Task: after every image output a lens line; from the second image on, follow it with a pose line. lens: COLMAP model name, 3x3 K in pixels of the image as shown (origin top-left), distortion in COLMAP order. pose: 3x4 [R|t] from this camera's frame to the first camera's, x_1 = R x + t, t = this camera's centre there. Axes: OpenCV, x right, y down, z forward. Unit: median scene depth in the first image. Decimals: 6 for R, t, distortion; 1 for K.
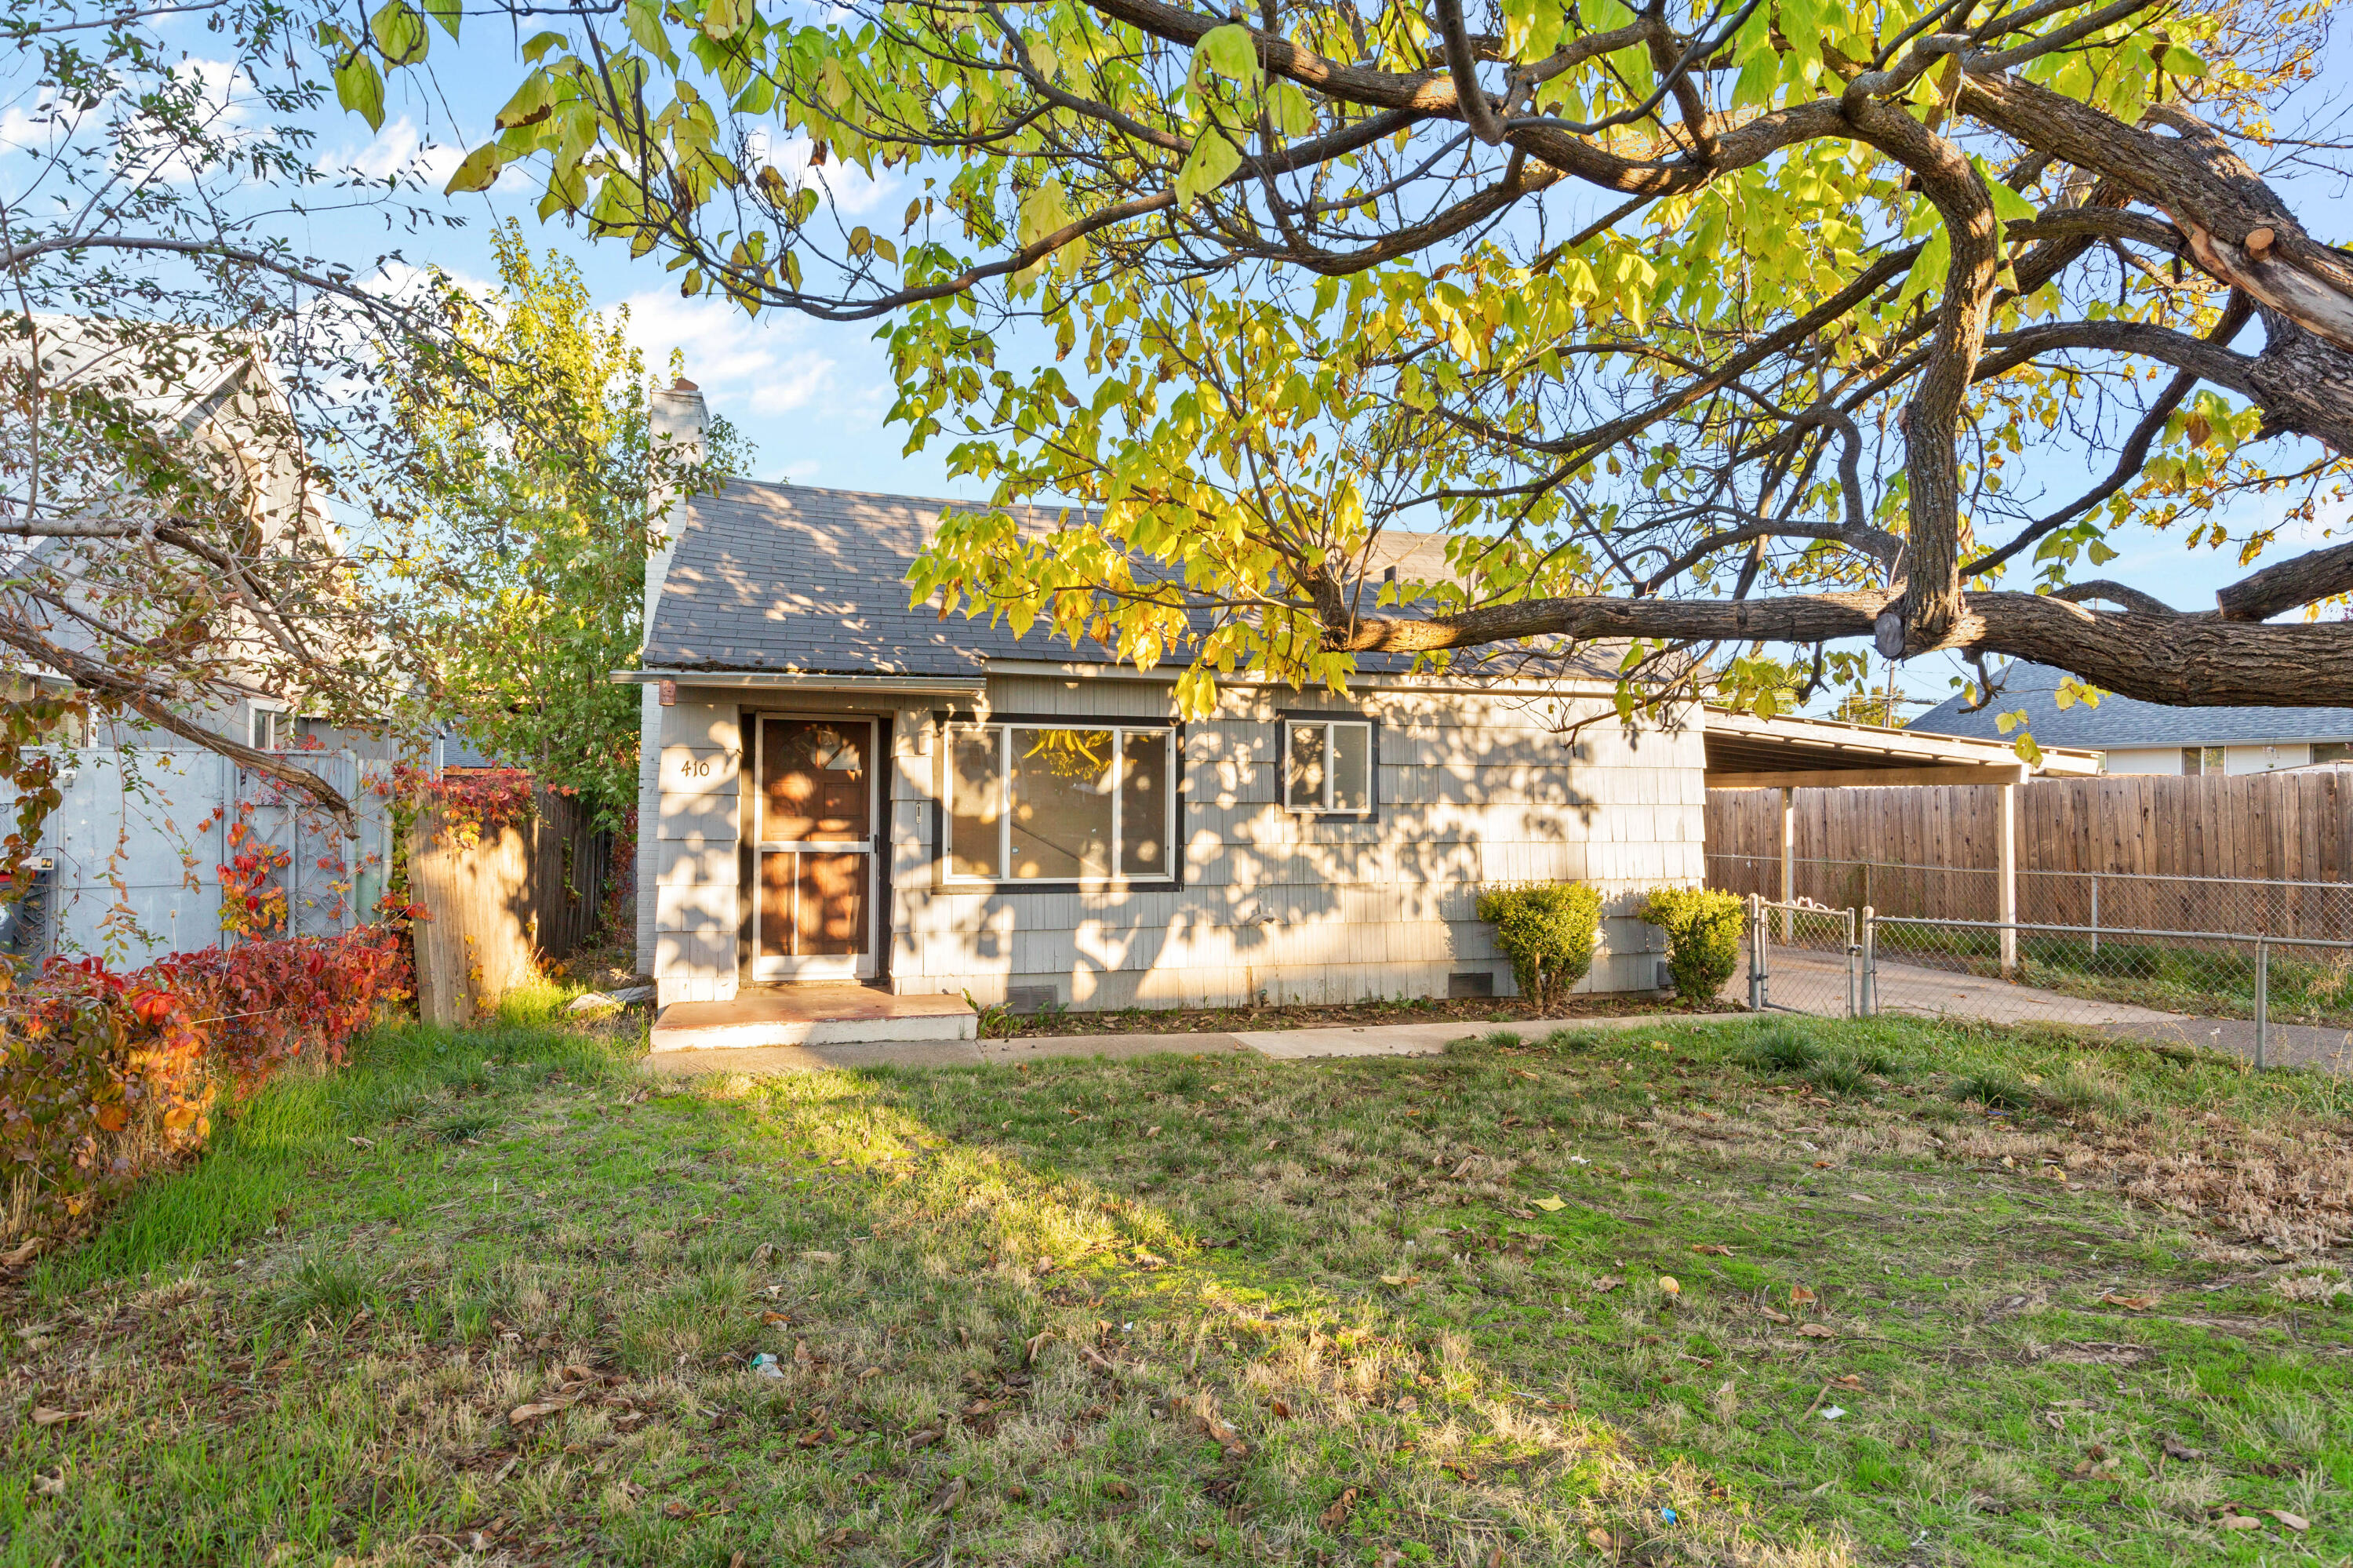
lens RADIAL K [[1293.5, 0, 1176.5], [0, 1293.5, 784.0], [0, 0, 1]] dist [0.008832, 0.001160]
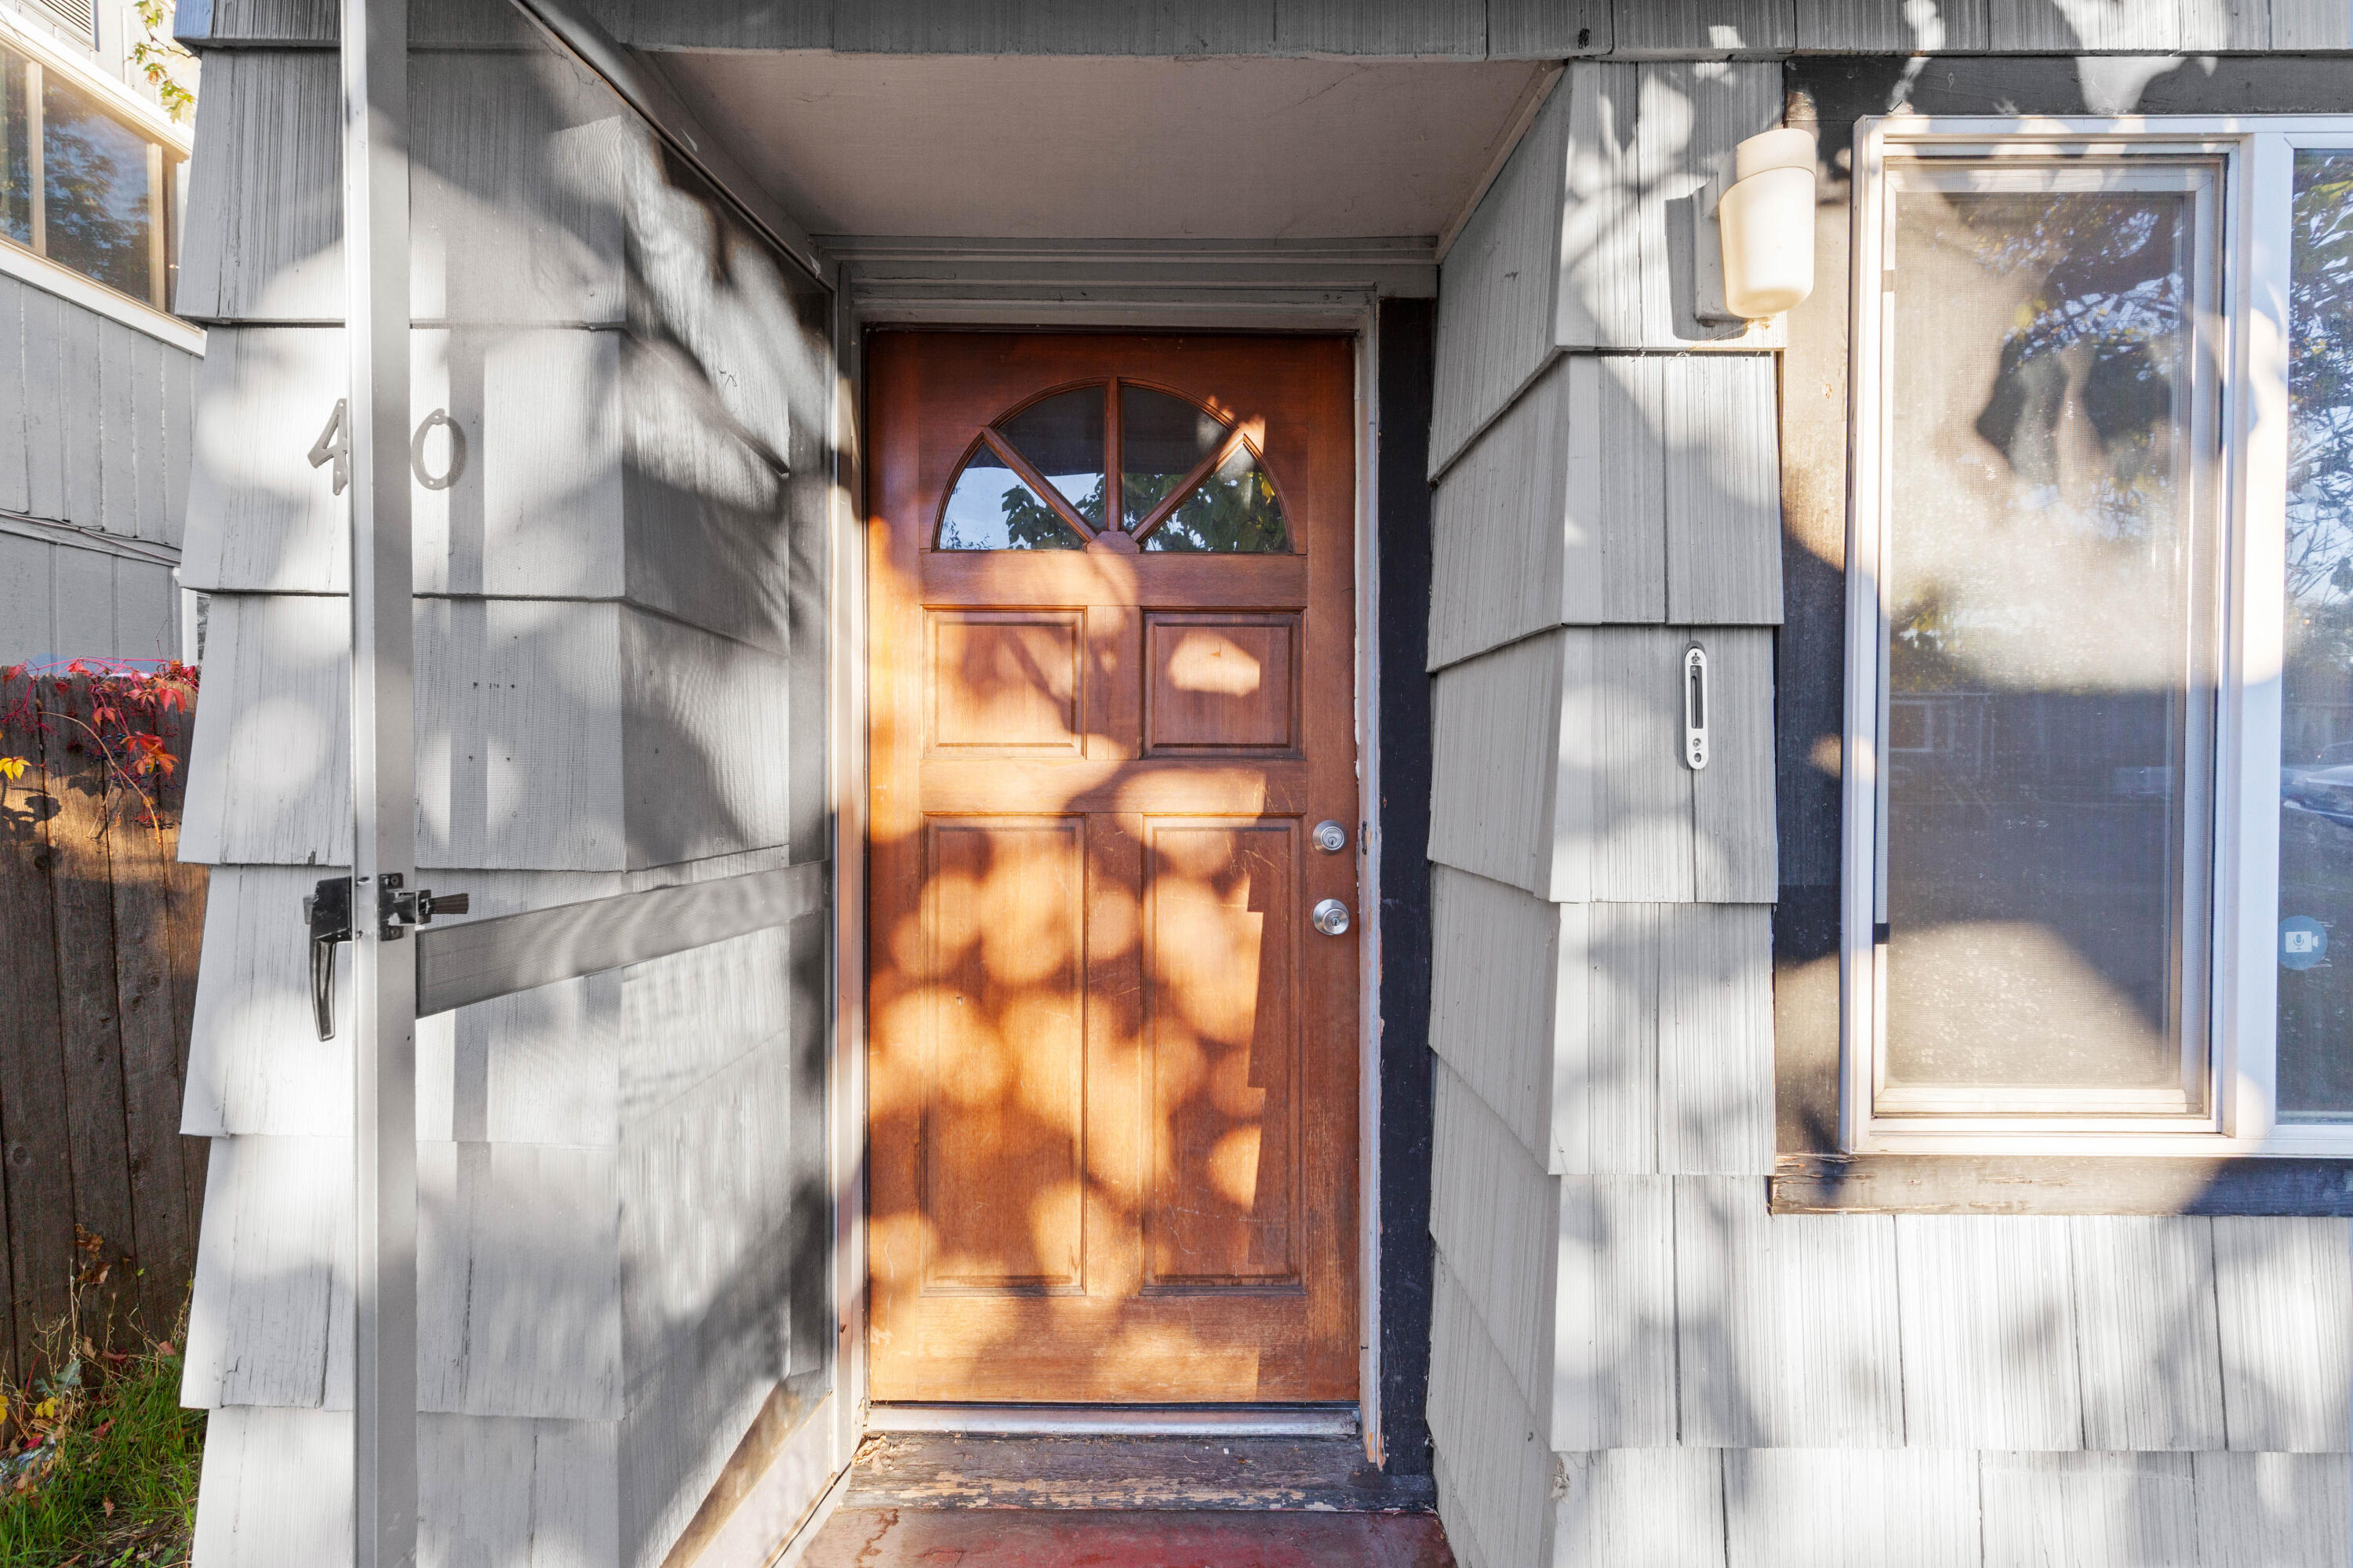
lens RADIAL K [[1092.4, 0, 1154.4], [0, 1092.4, 727.1], [0, 0, 1]] dist [0.001085, -0.000760]
pose [[0.958657, -0.016422, -0.284091, -0.230352], [0.015324, 0.999864, -0.006087, 0.028462], [0.284152, 0.001481, 0.958778, 0.845835]]
